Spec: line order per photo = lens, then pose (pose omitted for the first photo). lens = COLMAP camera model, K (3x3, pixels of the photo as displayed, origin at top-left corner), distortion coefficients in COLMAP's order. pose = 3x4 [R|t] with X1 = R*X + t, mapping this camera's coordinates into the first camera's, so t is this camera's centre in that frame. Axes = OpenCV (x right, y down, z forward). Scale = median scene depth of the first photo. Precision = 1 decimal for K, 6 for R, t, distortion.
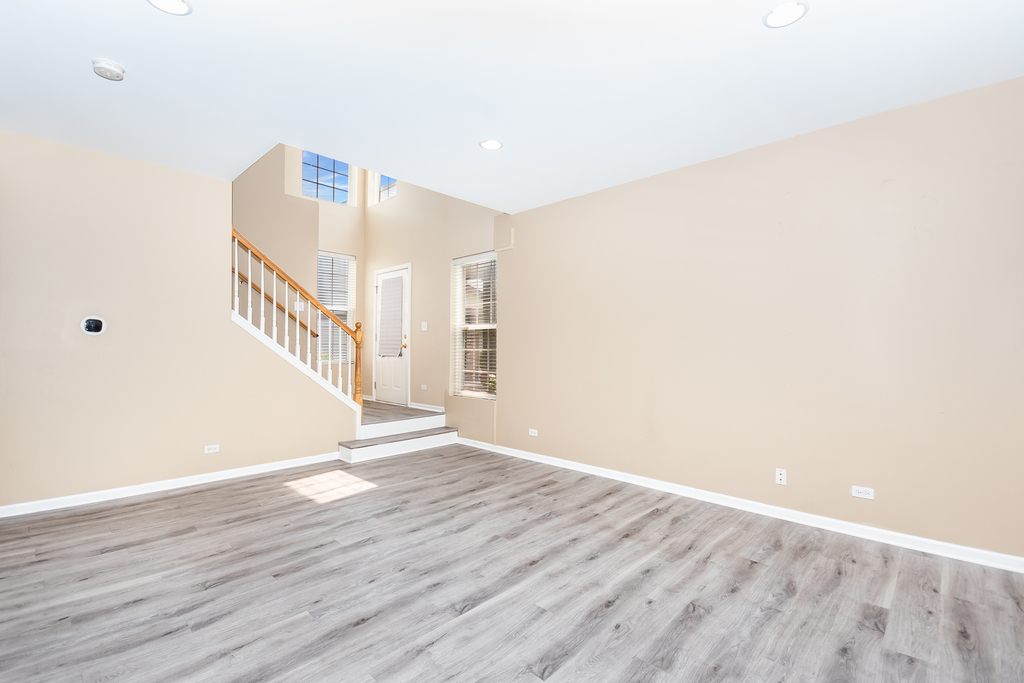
lens RADIAL K [[459.9, 0, 520.2], [0, 459.9, 344.3], [0, 0, 1]] dist [-0.006005, -0.000747]
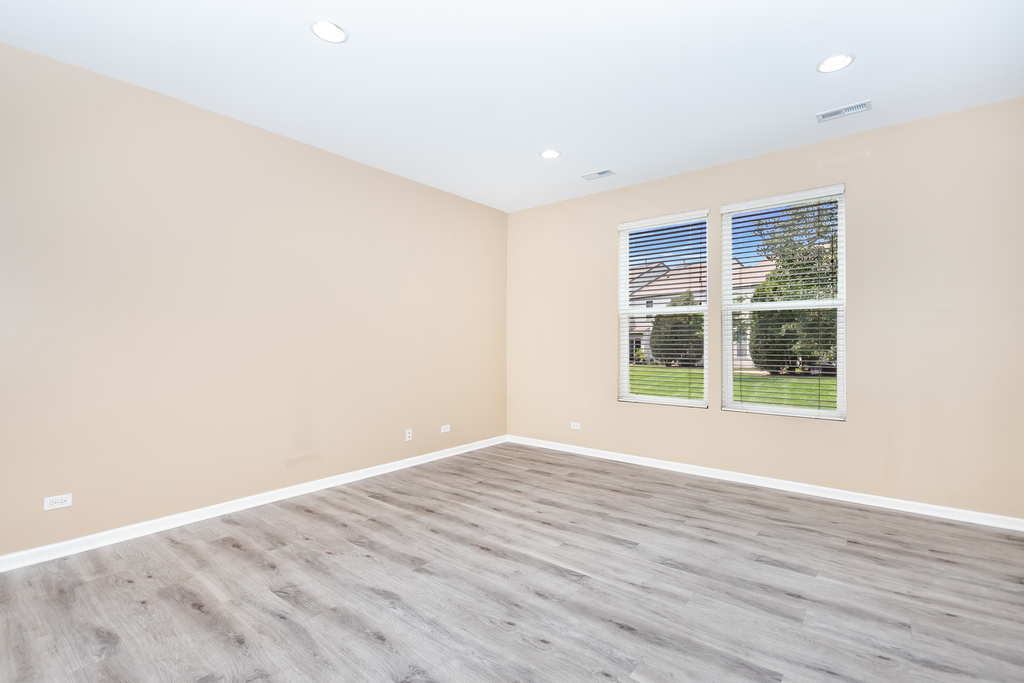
lens RADIAL K [[459.9, 0, 509.0], [0, 459.9, 340.1], [0, 0, 1]] dist [-0.006005, -0.000747]
pose [[-0.069938, -0.002915, 0.997547, -0.883290], [-0.004557, 0.999986, 0.002603, 0.008601], [-0.997541, -0.004363, -0.069951, 0.909662]]
